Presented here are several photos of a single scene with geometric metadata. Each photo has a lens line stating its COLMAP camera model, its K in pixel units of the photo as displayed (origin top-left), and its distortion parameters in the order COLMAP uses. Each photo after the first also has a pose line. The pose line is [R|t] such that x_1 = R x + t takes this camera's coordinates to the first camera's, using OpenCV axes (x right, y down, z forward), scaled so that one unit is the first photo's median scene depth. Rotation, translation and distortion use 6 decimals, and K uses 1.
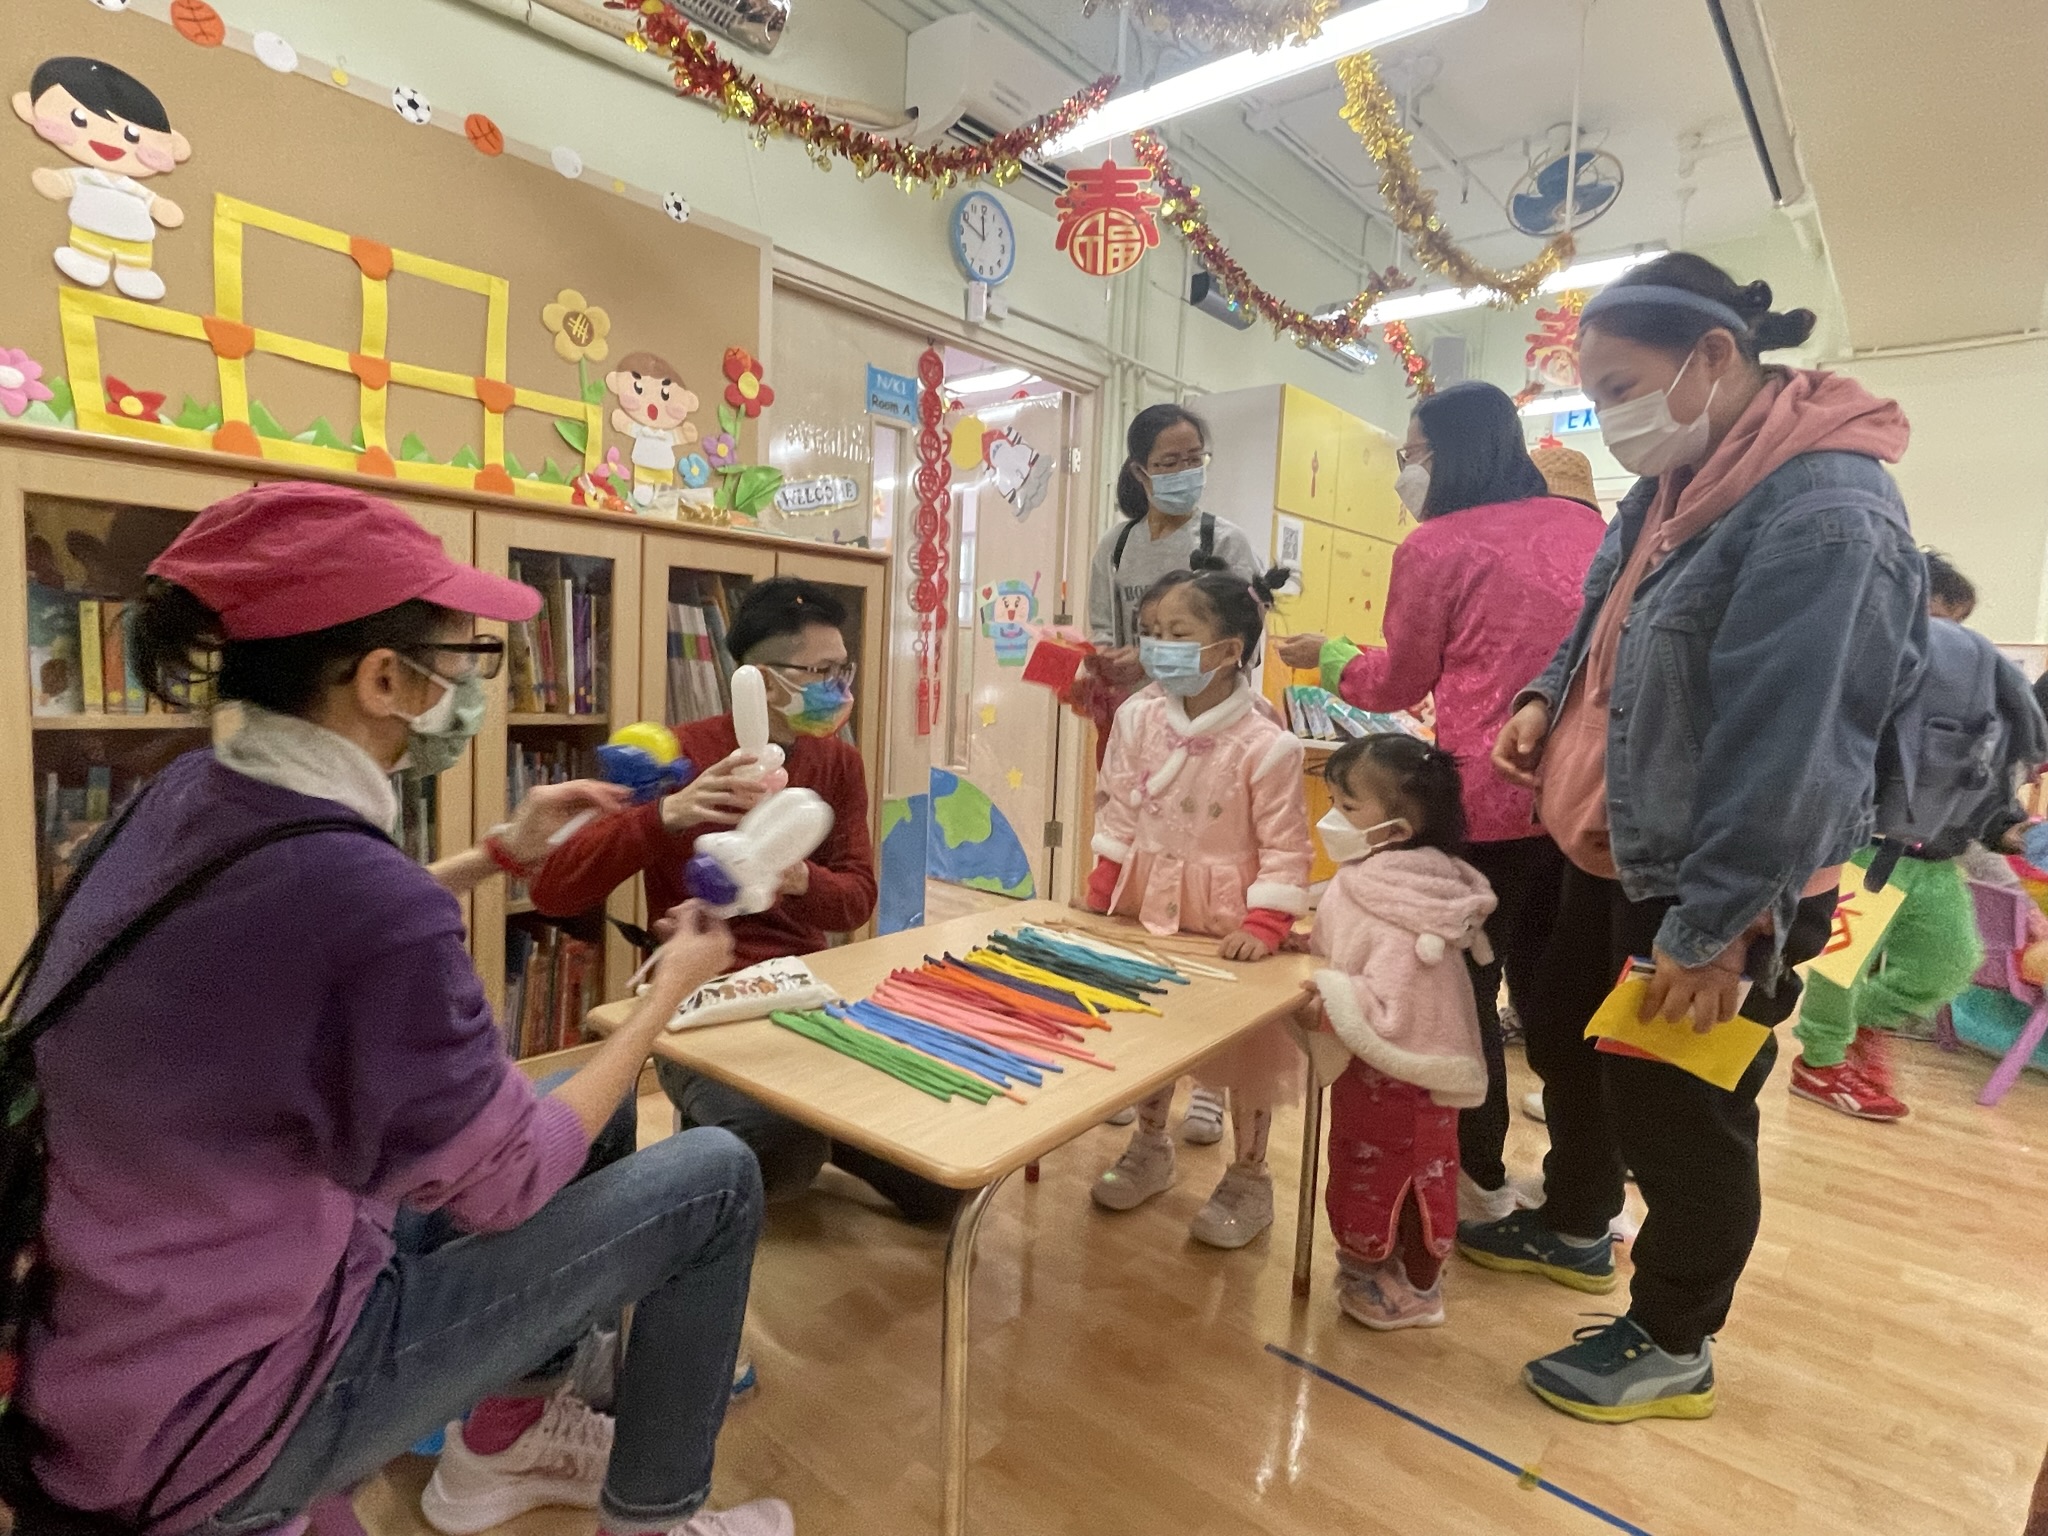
lens RADIAL K [[1060.5, 0, 1028.1], [0, 1060.5, 769.9], [0, 0, 1]] dist [-0.015611, -0.000272]
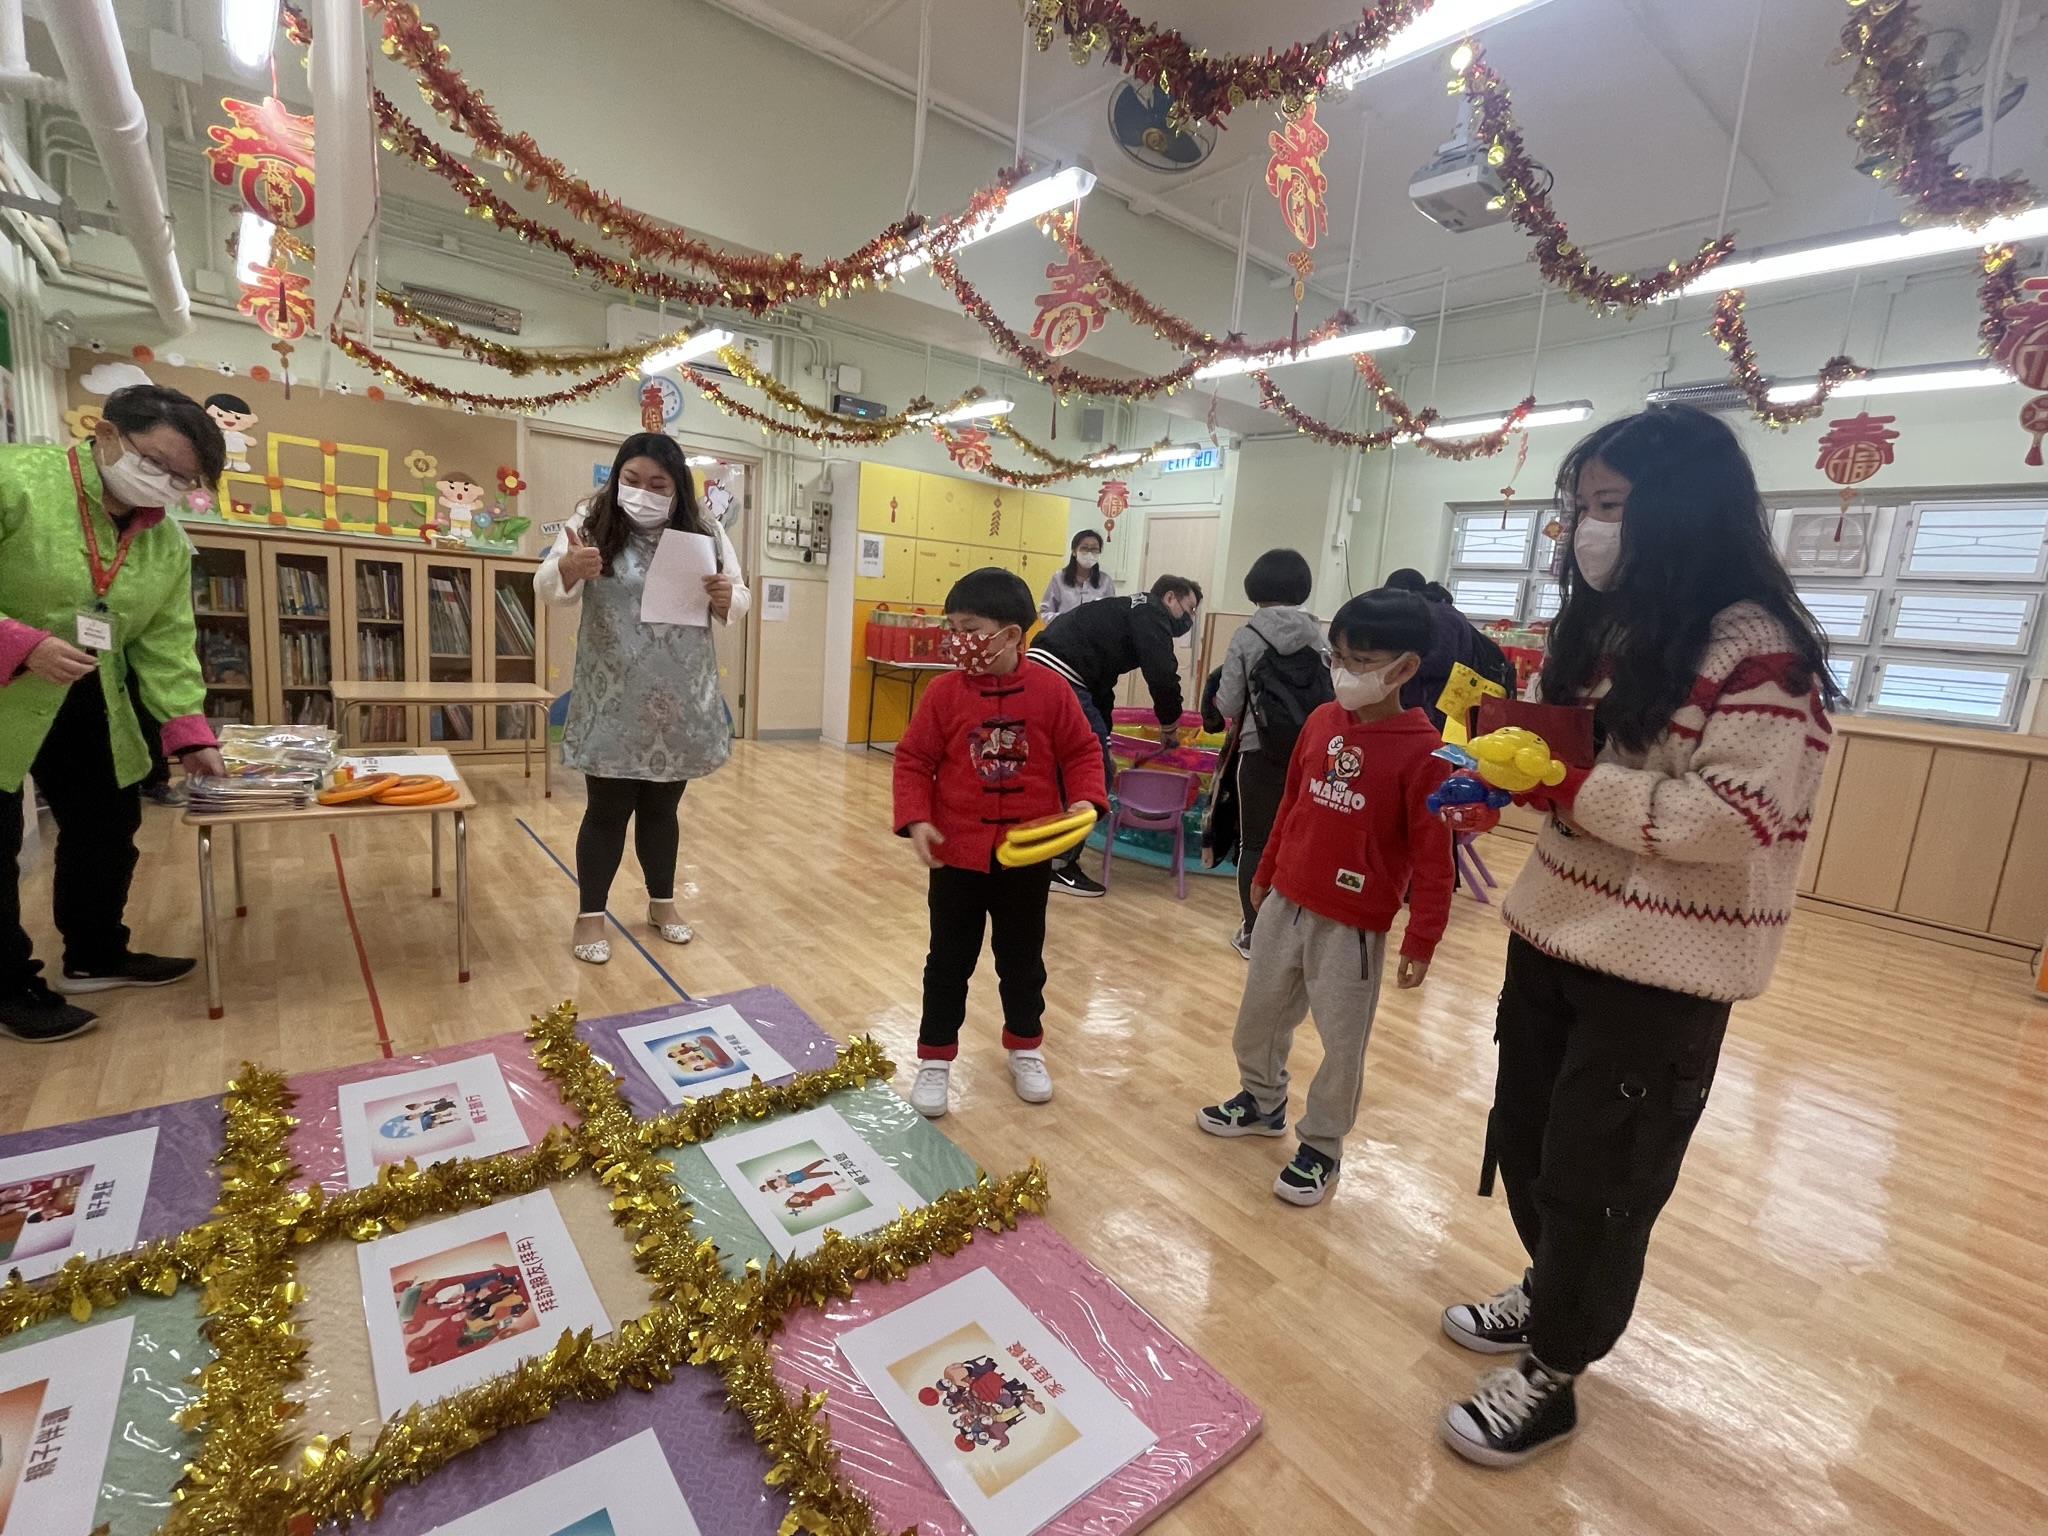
lens RADIAL K [[952.8, 0, 1030.5], [0, 952.8, 763.5], [0, 0, 1]] dist [0.000917, 0.000276]
pose [[0.981463, 0.072835, -0.177271, 1.568469], [-0.061251, 0.995667, 0.069970, 0.040820], [0.181599, -0.057815, 0.981672, -1.082345]]
